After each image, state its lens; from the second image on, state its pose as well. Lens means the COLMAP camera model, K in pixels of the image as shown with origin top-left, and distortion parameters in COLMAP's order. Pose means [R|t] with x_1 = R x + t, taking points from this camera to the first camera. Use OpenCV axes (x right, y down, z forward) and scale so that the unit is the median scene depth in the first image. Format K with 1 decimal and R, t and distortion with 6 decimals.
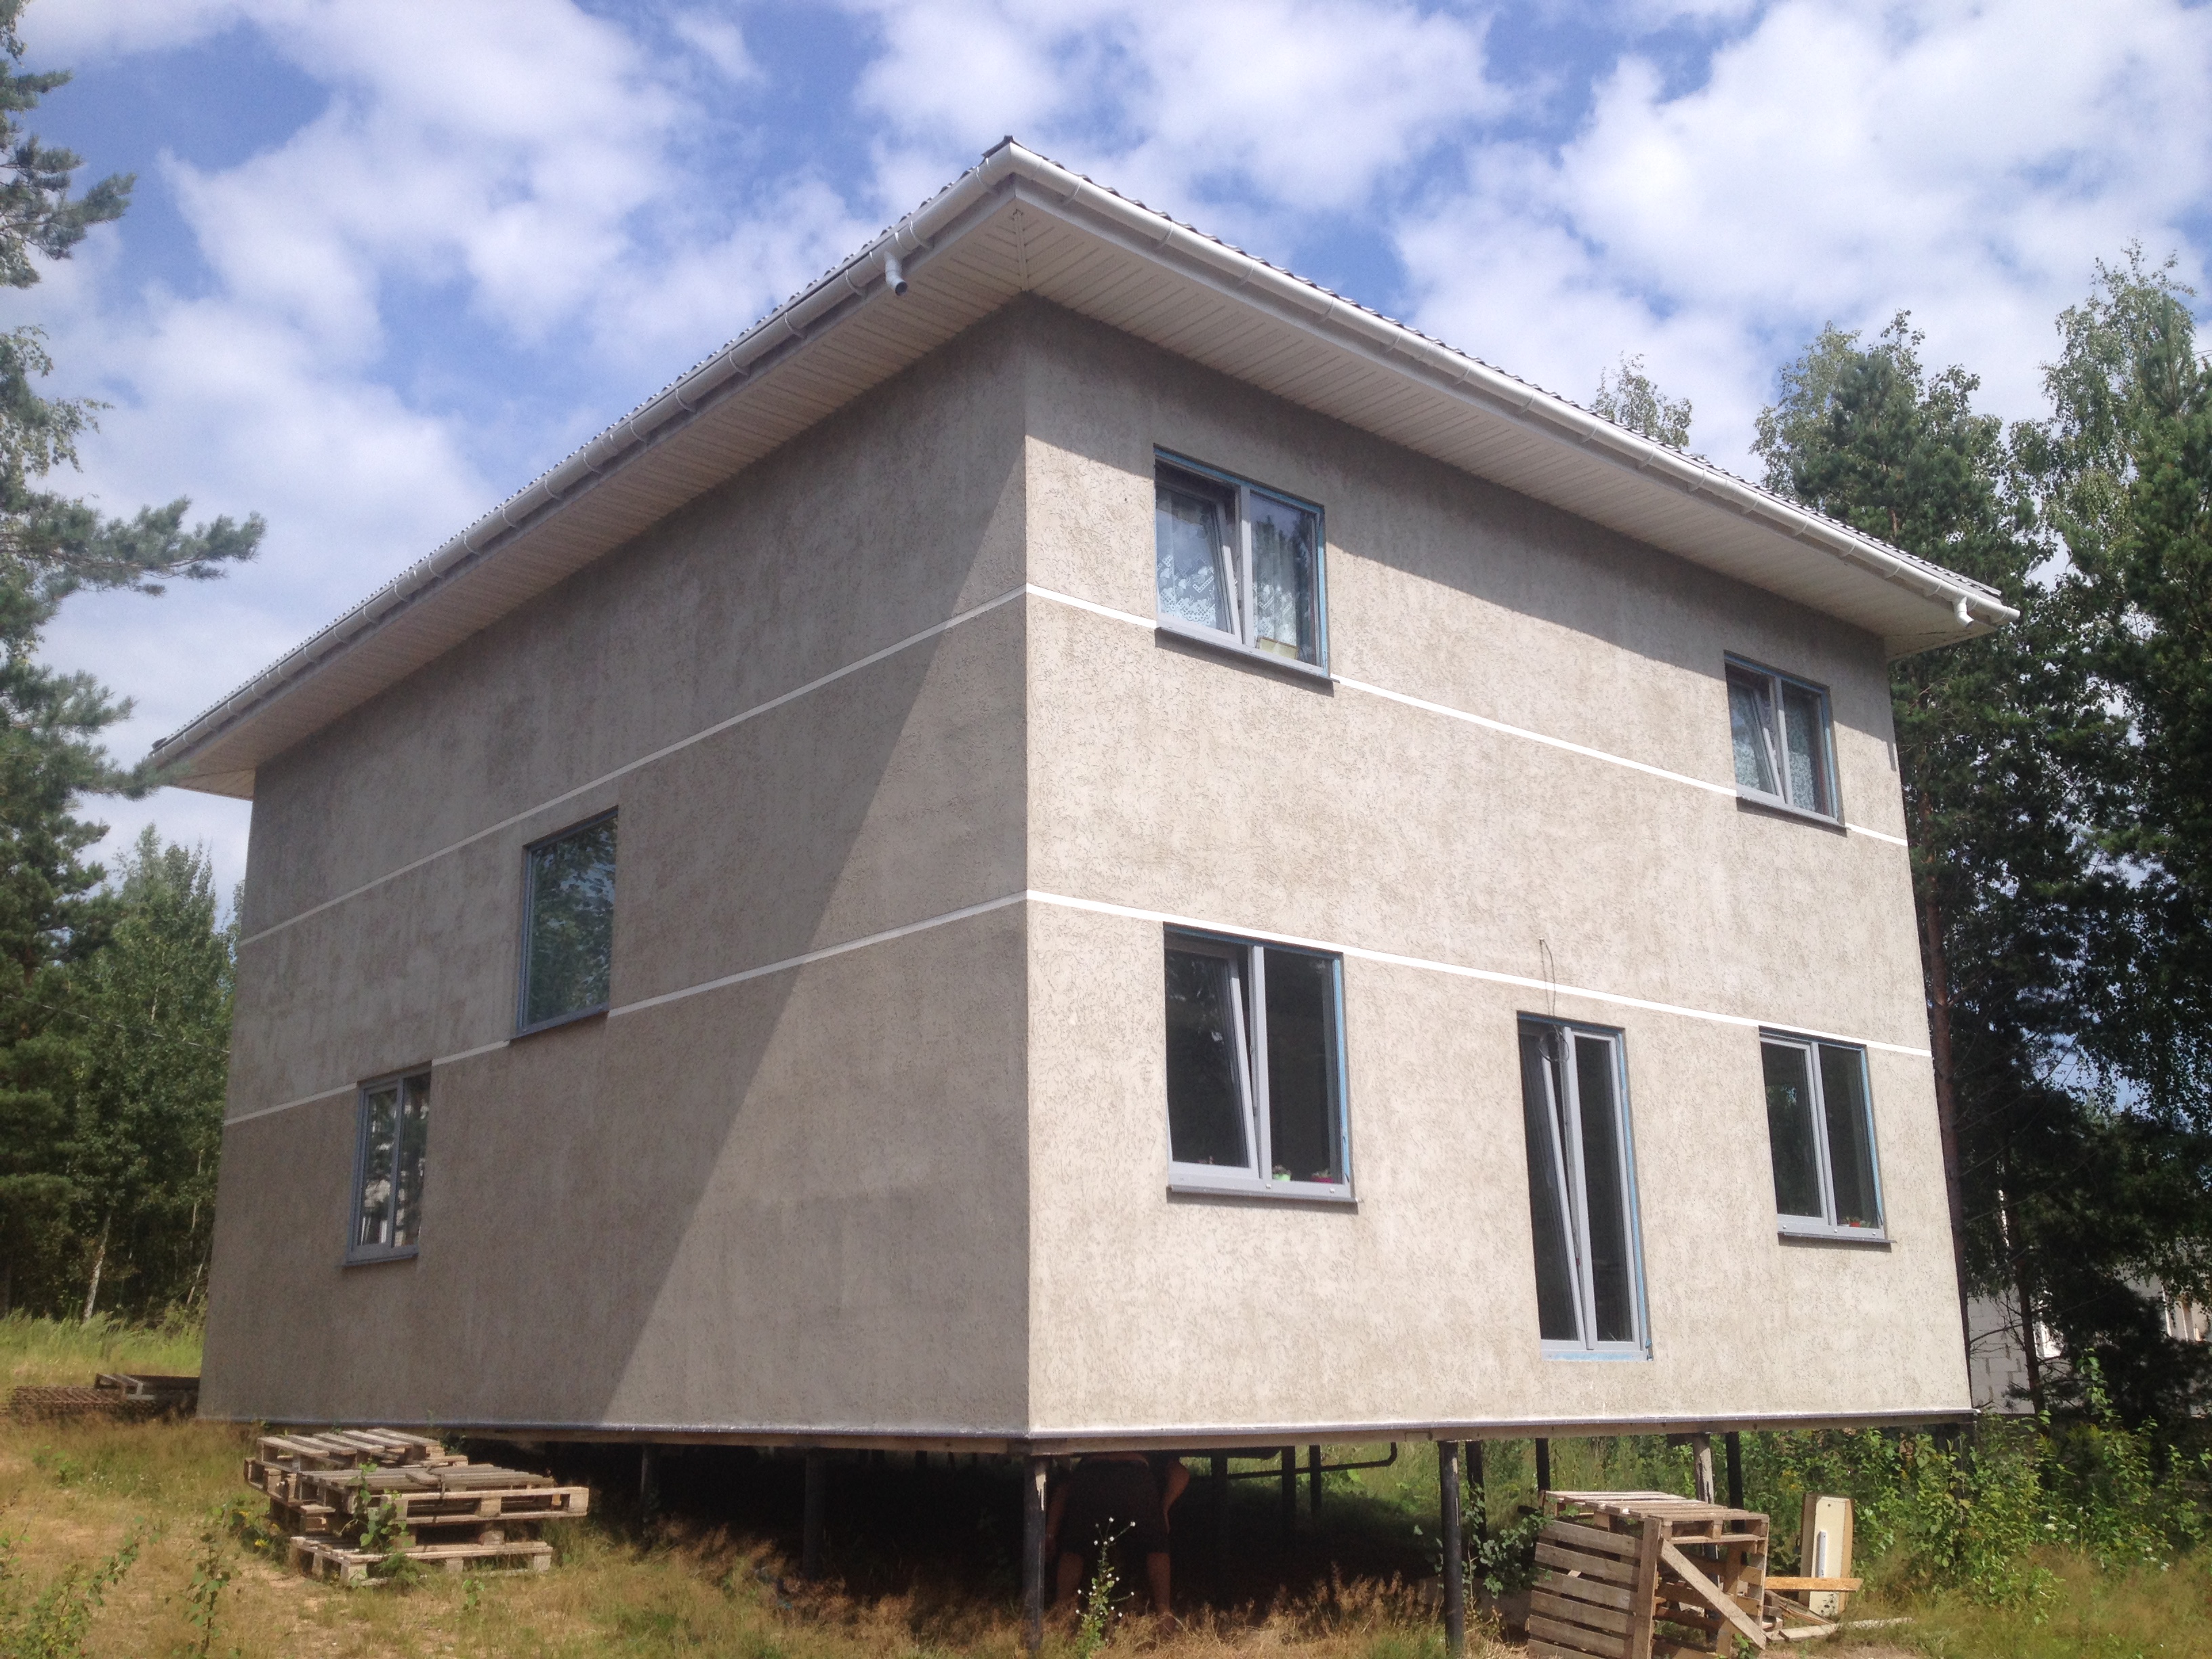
lens RADIAL K [[2112.4, 0, 1109.0], [0, 2112.4, 844.2], [0, 0, 1]] dist [0.055761, 0.000000]
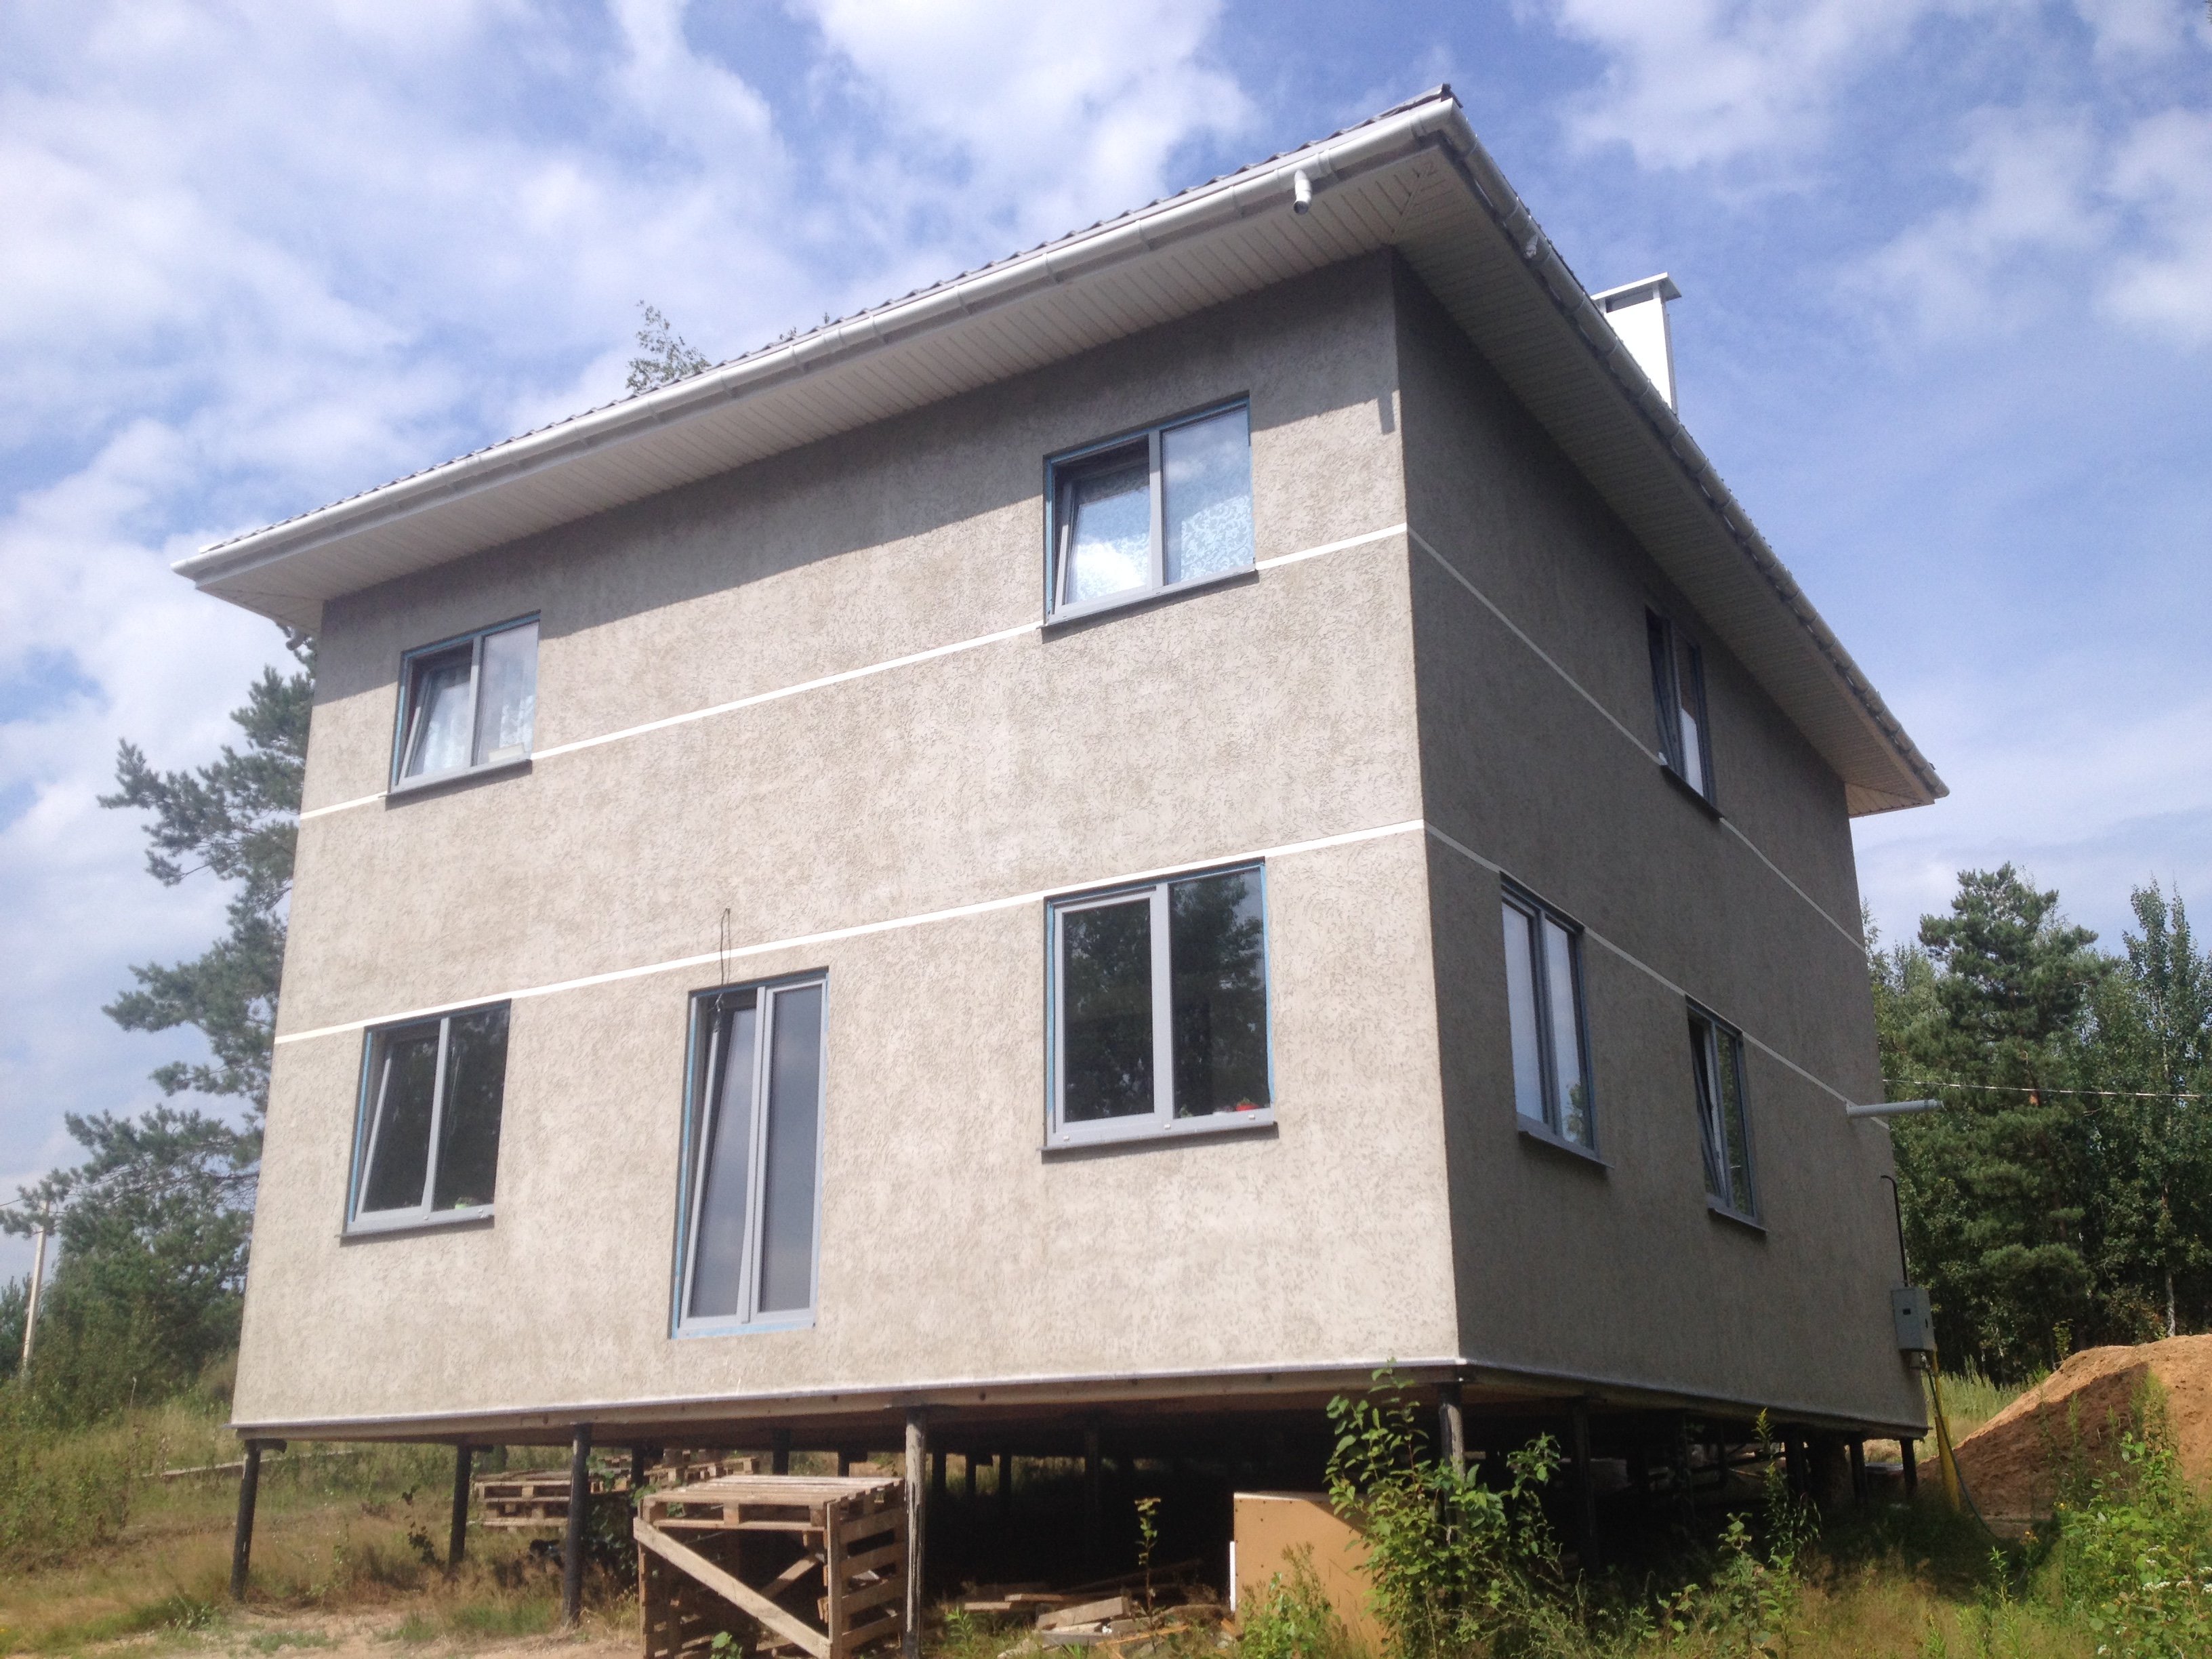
lens RADIAL K [[2112.4, 0, 1111.4], [0, 2112.4, 815.2], [0, 0, 1]] dist [0.055761, 0.000000]
pose [[0.313952, -0.292497, -0.903261, 1.190784], [0.249296, 0.943378, -0.218838, 0.270320], [0.916125, -0.156474, 0.369093, 0.831278]]
